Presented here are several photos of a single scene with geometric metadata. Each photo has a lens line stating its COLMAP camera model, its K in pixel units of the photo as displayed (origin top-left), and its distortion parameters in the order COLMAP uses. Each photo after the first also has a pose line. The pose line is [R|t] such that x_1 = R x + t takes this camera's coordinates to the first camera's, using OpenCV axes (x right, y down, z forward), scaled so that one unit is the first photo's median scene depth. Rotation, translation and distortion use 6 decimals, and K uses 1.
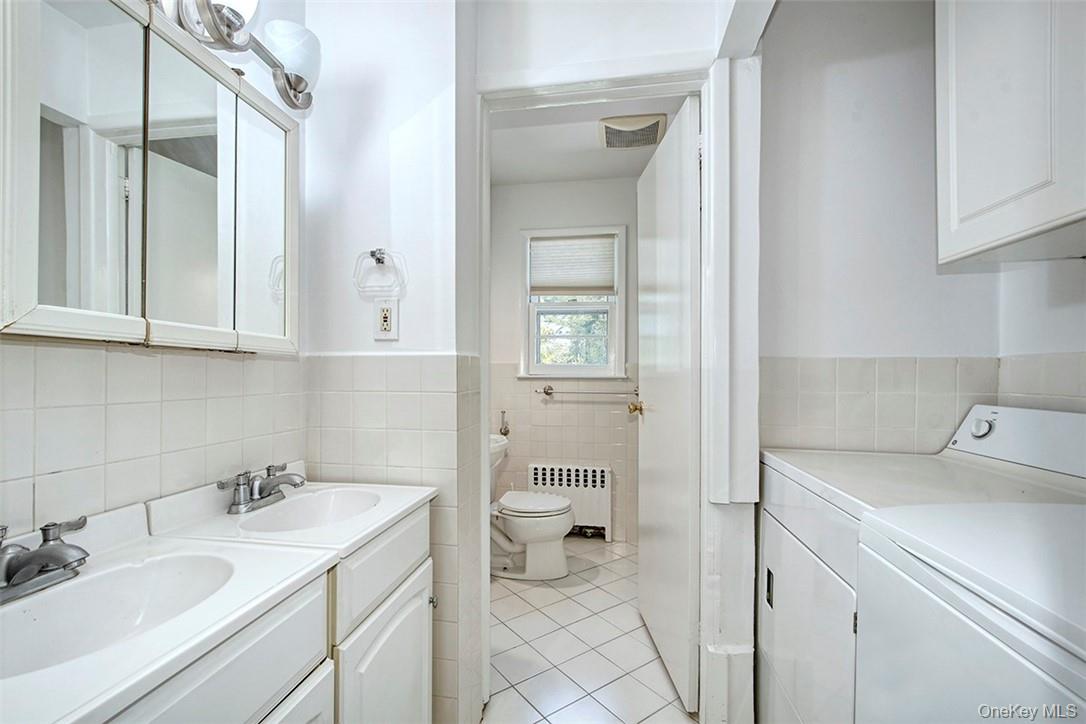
lens RADIAL K [[473.6, 0, 544.6], [0, 473.6, 362.9], [0, 0, 1]] dist [0.001521, -0.002139]
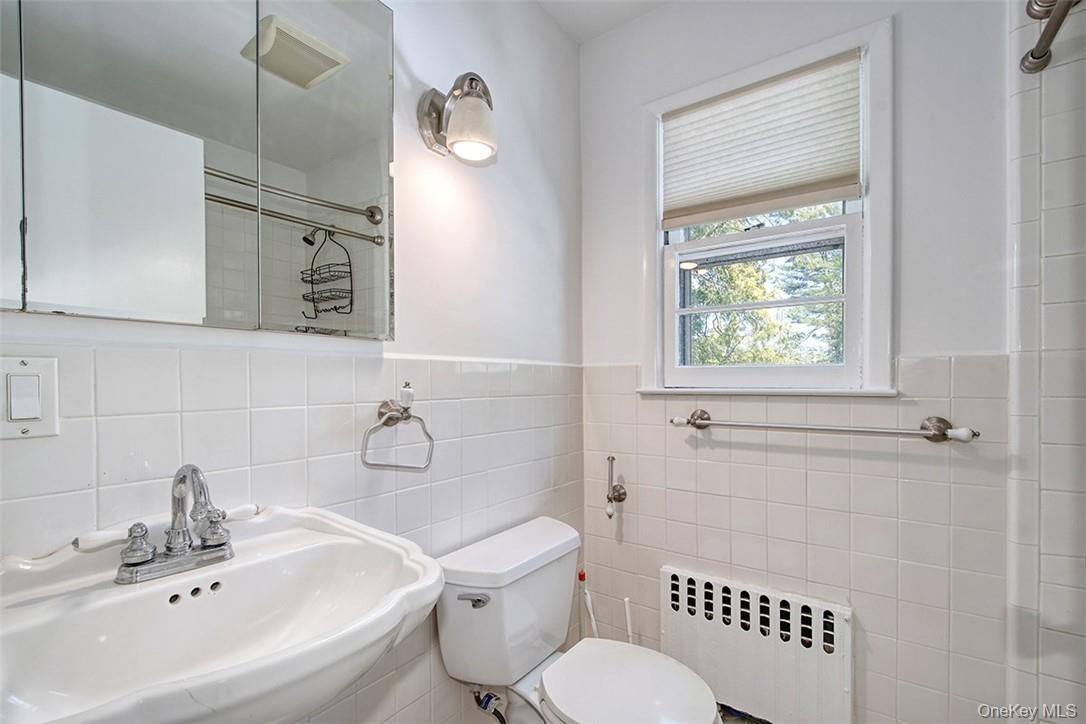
lens RADIAL K [[473.6, 0, 562.0], [0, 473.6, 382.8], [0, 0, 1]] dist [0.001521, -0.002139]
pose [[0.891381, -0.006235, -0.453212, 0.101249], [0.014132, 0.999802, 0.014041, 0.011666], [0.453034, -0.018921, 0.891292, 0.506105]]
